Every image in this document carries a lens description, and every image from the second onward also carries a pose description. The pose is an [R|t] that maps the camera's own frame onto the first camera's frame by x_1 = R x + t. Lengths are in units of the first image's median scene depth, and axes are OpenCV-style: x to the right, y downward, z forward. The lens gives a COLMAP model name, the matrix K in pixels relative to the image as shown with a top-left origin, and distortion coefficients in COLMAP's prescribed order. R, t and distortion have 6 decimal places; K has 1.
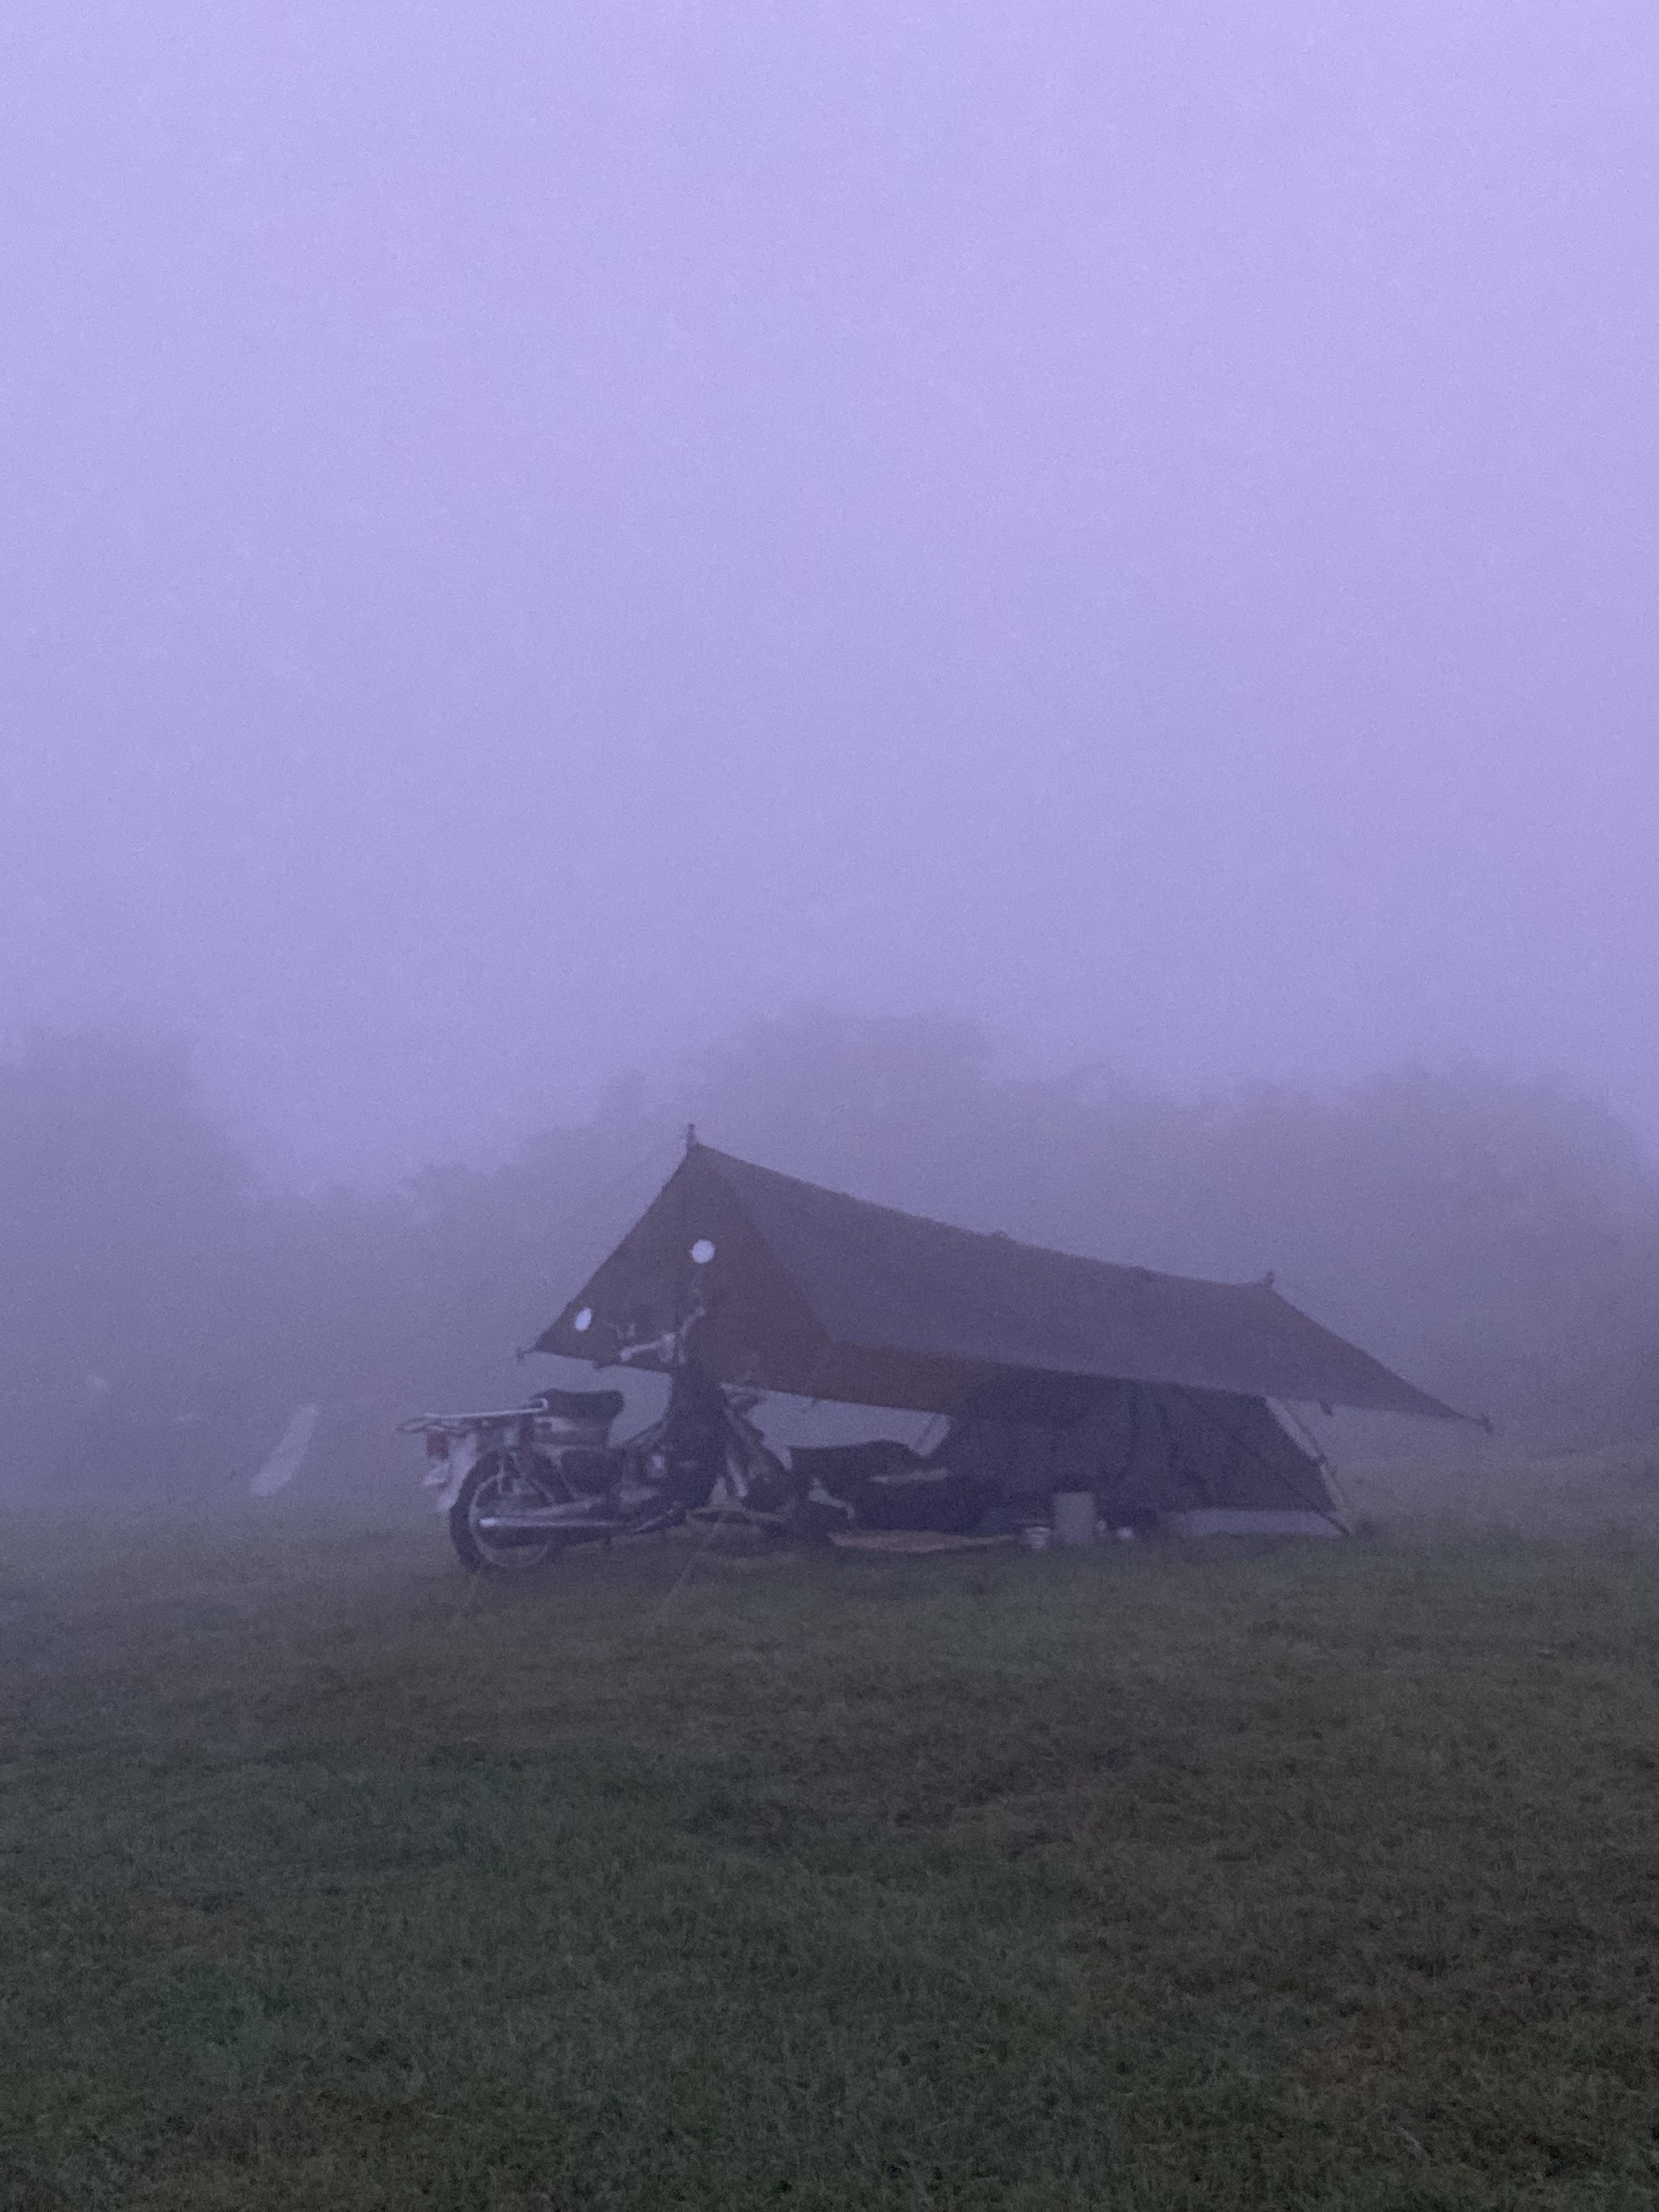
lens RADIAL K [[3160.8, 0, 829.5], [0, 3160.8, 1106.0], [0, 0, 1]] dist [-0.003712, -0.003592]
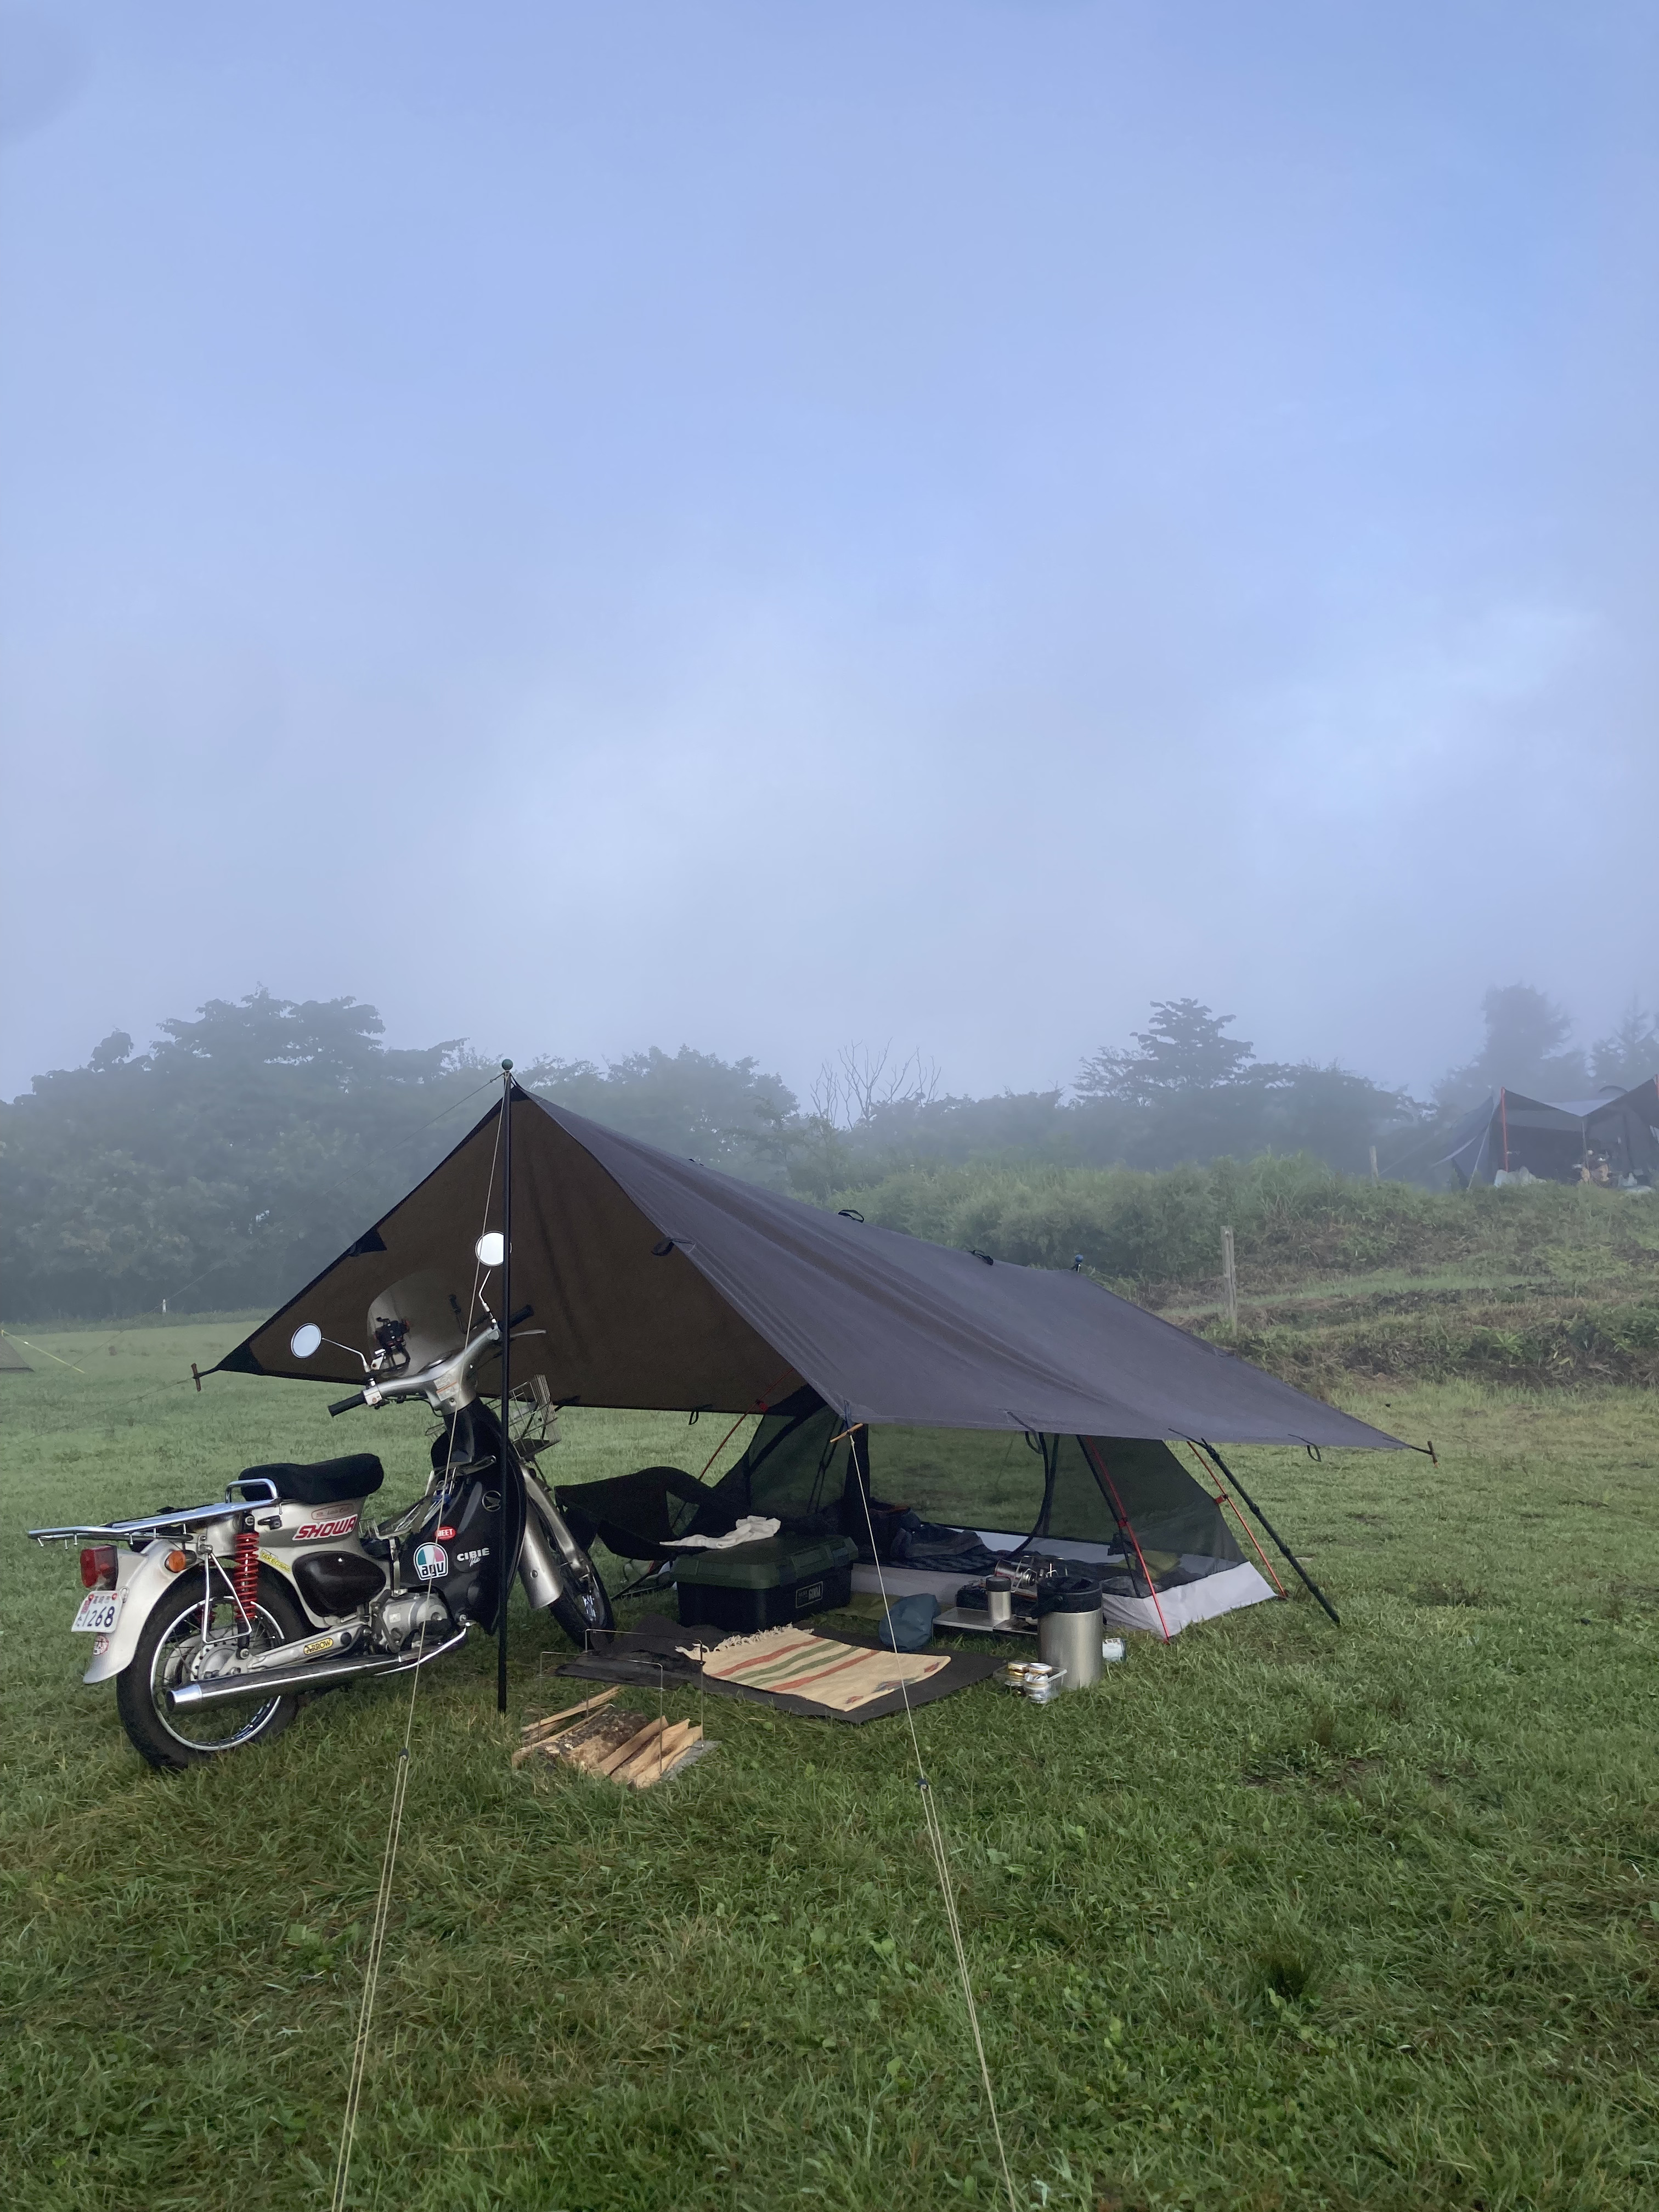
lens RADIAL K [[1785.8, 0, 829.5], [0, 1785.8, 1106.0], [0, 0, 1]] dist [0.004850, 0.003514]
pose [[0.945972, 0.027249, 0.323102, -0.102463], [-0.032736, 0.999397, 0.011561, 0.006493], [-0.322592, -0.021513, 0.946294, 0.608549]]
